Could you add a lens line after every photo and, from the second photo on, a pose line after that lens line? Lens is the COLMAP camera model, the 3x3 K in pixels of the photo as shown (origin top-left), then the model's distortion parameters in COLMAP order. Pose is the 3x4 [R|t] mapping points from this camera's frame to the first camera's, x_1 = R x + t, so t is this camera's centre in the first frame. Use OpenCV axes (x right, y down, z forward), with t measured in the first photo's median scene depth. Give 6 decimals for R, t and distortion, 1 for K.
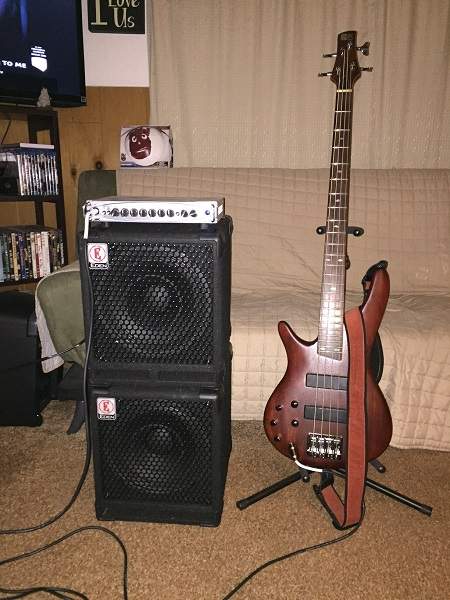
lens RADIAL K [[520.3, 0, 224.4], [0, 520.3, 300.2], [0, 0, 1]] dist [0.076373, -0.098804]
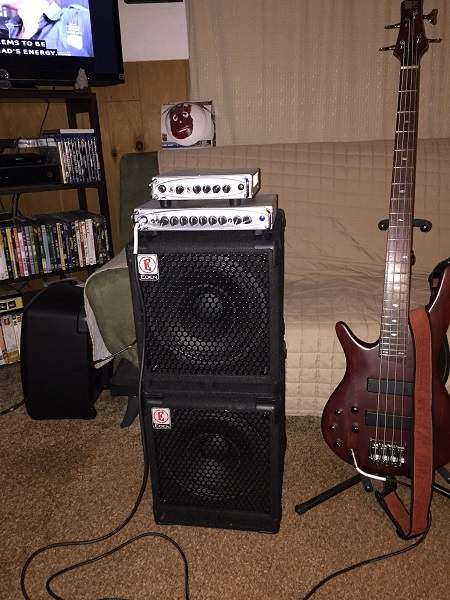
lens RADIAL K [[520.3, 0, 222.4], [0, 520.3, 299.2], [0, 0, 1]] dist [0.076373, -0.098804]
pose [[0.996594, -0.019429, -0.080145, -0.025609], [0.025765, 0.996558, 0.078795, -0.081779], [0.078339, -0.080591, 0.993664, 0.048251]]
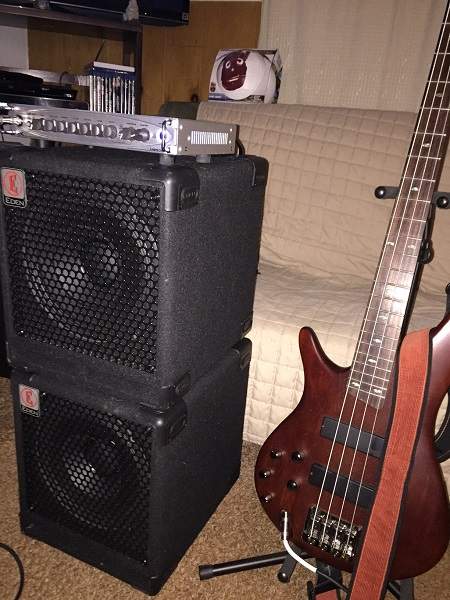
lens RADIAL K [[520.3, 0, 224.5], [0, 520.3, 299.8], [0, 0, 1]] dist [0.076373, -0.098804]
pose [[0.936622, 0.173998, -0.304079, 0.211250], [-0.154408, 0.984123, 0.087521, -0.035483], [0.314480, -0.035022, 0.948618, 0.354779]]
